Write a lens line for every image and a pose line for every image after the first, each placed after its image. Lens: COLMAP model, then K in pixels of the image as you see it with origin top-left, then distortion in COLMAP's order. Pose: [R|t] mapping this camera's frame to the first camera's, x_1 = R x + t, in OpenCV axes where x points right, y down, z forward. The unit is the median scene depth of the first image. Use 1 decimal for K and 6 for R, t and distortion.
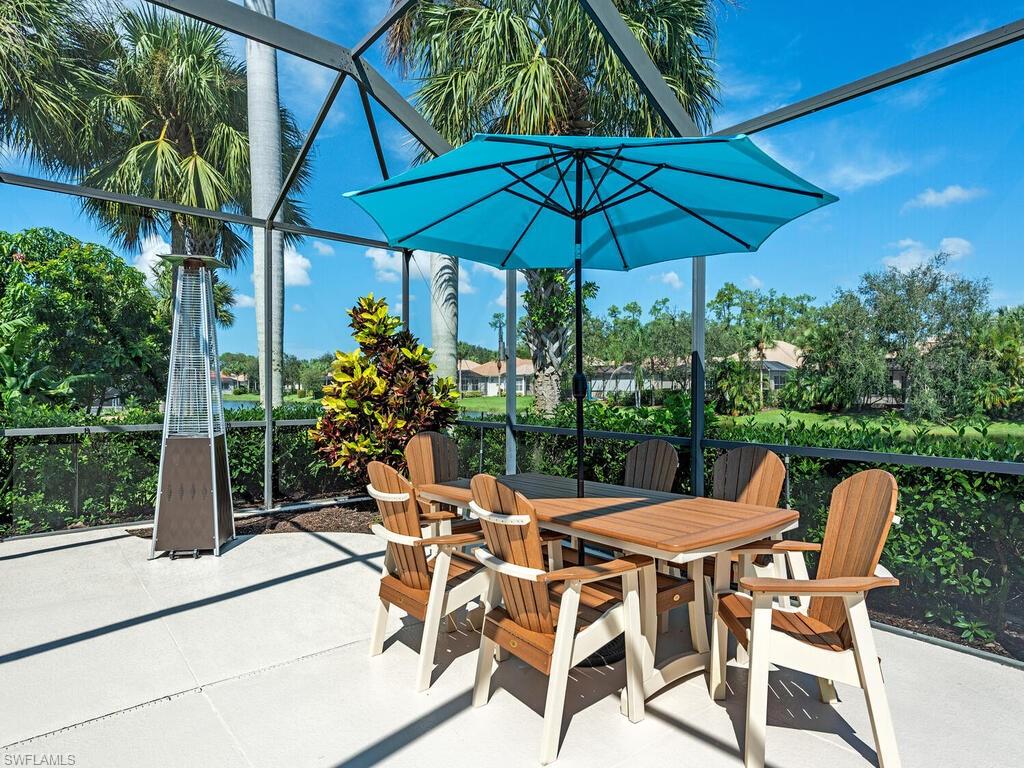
lens RADIAL K [[571.0, 0, 514.1], [0, 571.0, 386.5], [0, 0, 1]] dist [0.000070, 0.000080]
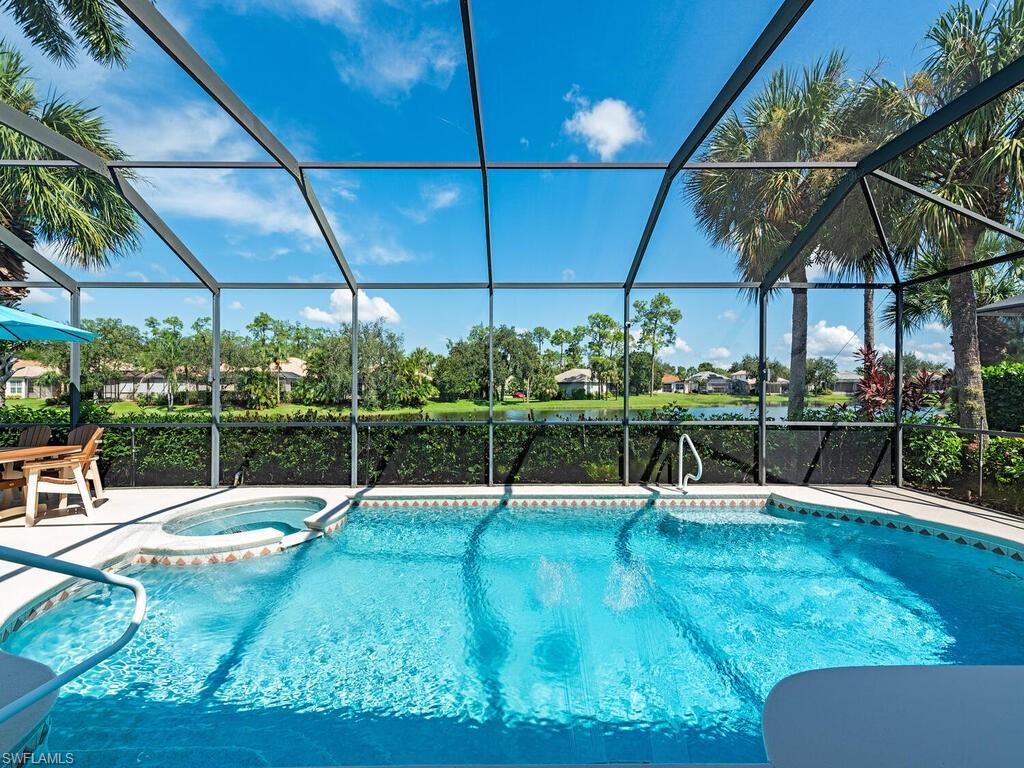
lens RADIAL K [[394.0, 0, 510.1], [0, 394.0, 390.7], [0, 0, 1]] dist [0.009377, -0.000134]
pose [[0.628661, -0.005715, 0.777659, 0.016598], [0.000034, 0.999973, 0.007321, -0.003499], [-0.777680, -0.004576, 0.628644, -0.099694]]
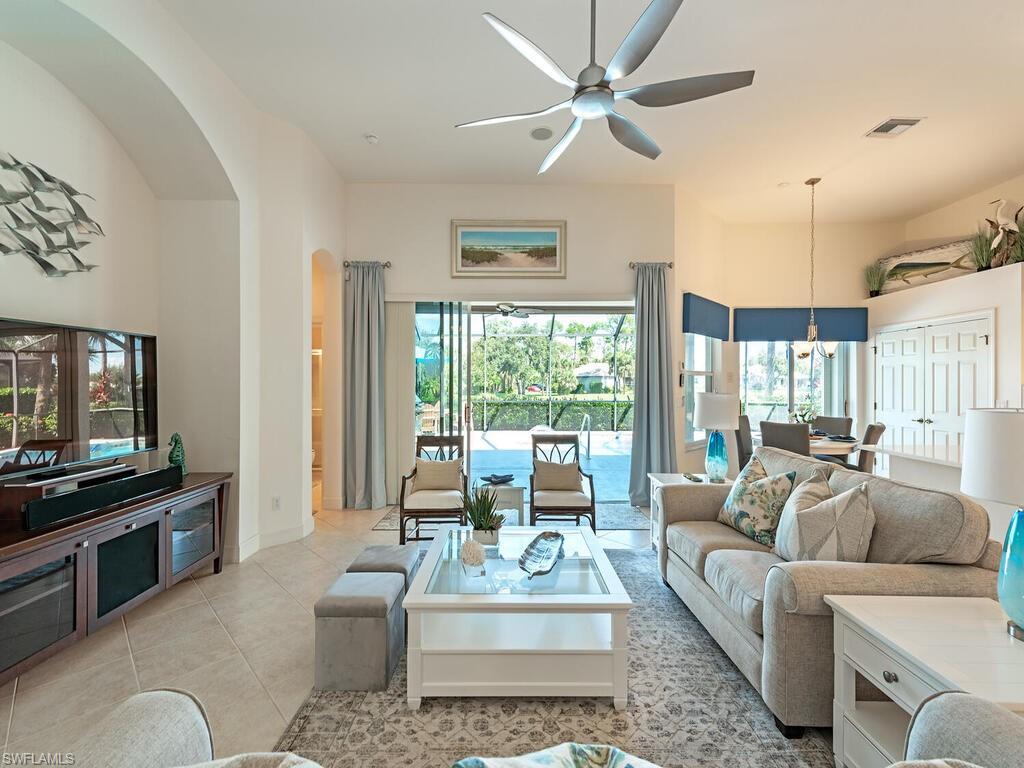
lens RADIAL K [[421.1, 0, 510.2], [0, 421.1, 385.9], [0, 0, 1]] dist [0.015682, -0.001828]
pose [[0.631278, -0.007291, 0.775522, -0.154047], [-0.002699, 0.999929, 0.011597, -0.005490], [-0.775552, -0.009414, 0.631214, -0.142610]]
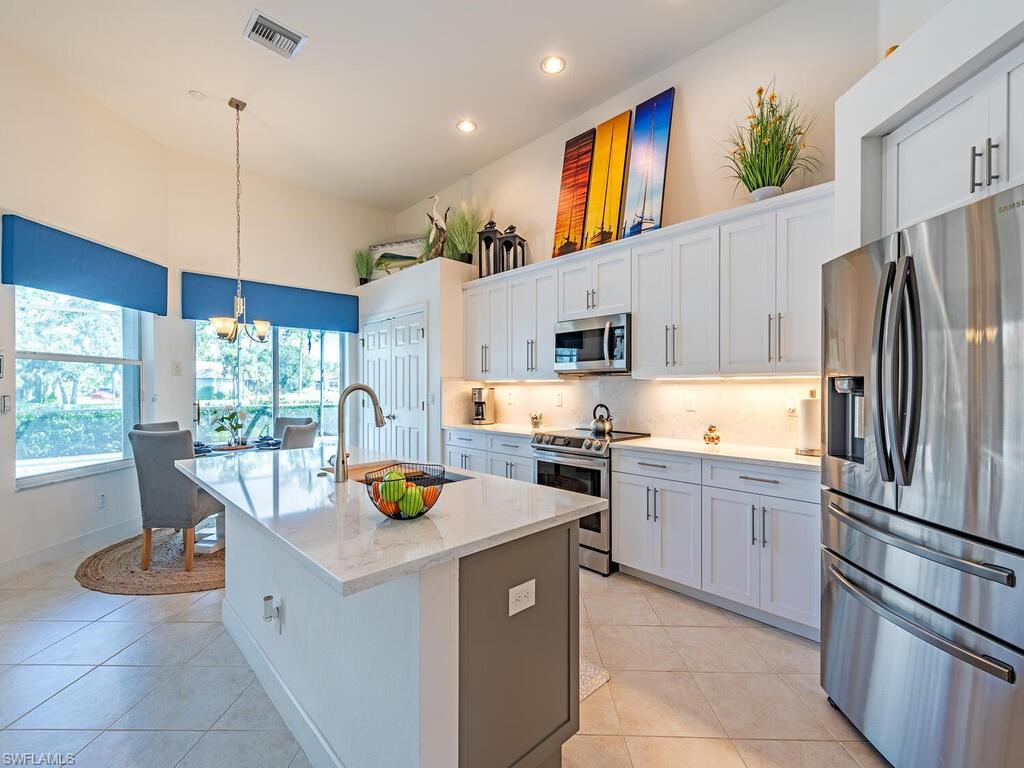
lens RADIAL K [[455.0, 0, 499.7], [0, 455.0, 389.4], [0, 0, 1]] dist [0.010485, 0.000718]
pose [[-0.065521, -0.007693, 0.997822, -0.115760], [-0.002321, 0.999969, 0.007558, -0.003441], [-0.997848, -0.001820, -0.065537, -0.173905]]
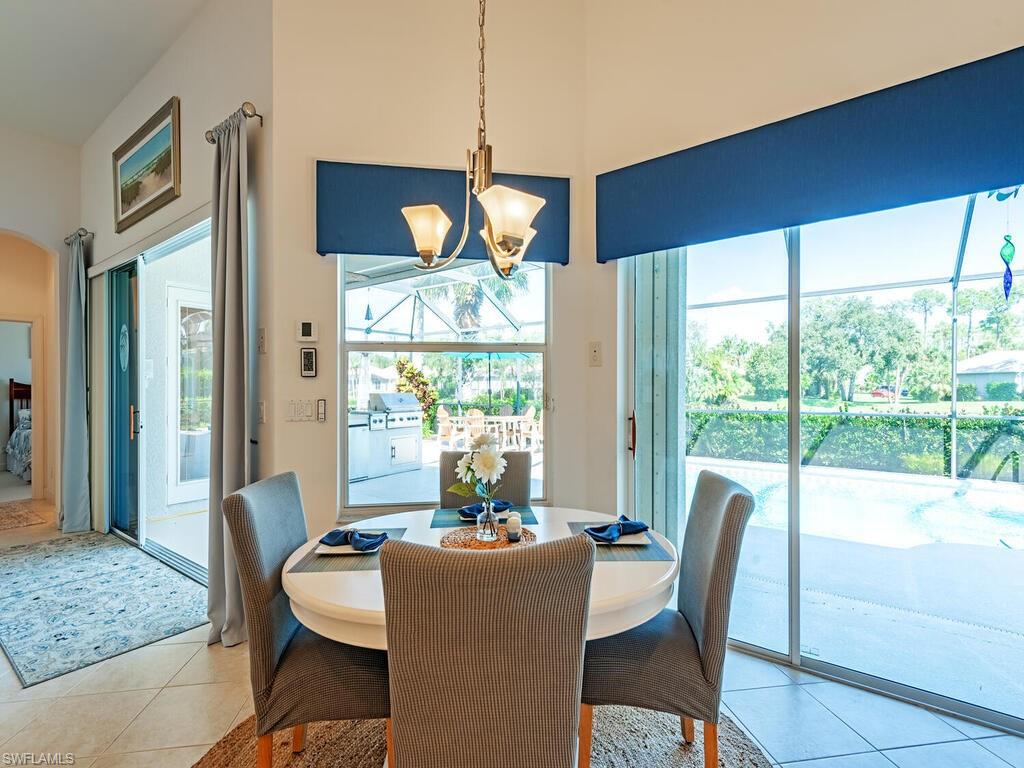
lens RADIAL K [[466.4, 0, 503.8], [0, 466.4, 389.5], [0, 0, 1]] dist [-0.015256, -0.000890]
pose [[0.976597, -0.008821, 0.214895, -0.035420], [0.007003, 0.999933, 0.009218, -0.003302], [-0.214962, -0.007498, 0.976594, -0.163465]]
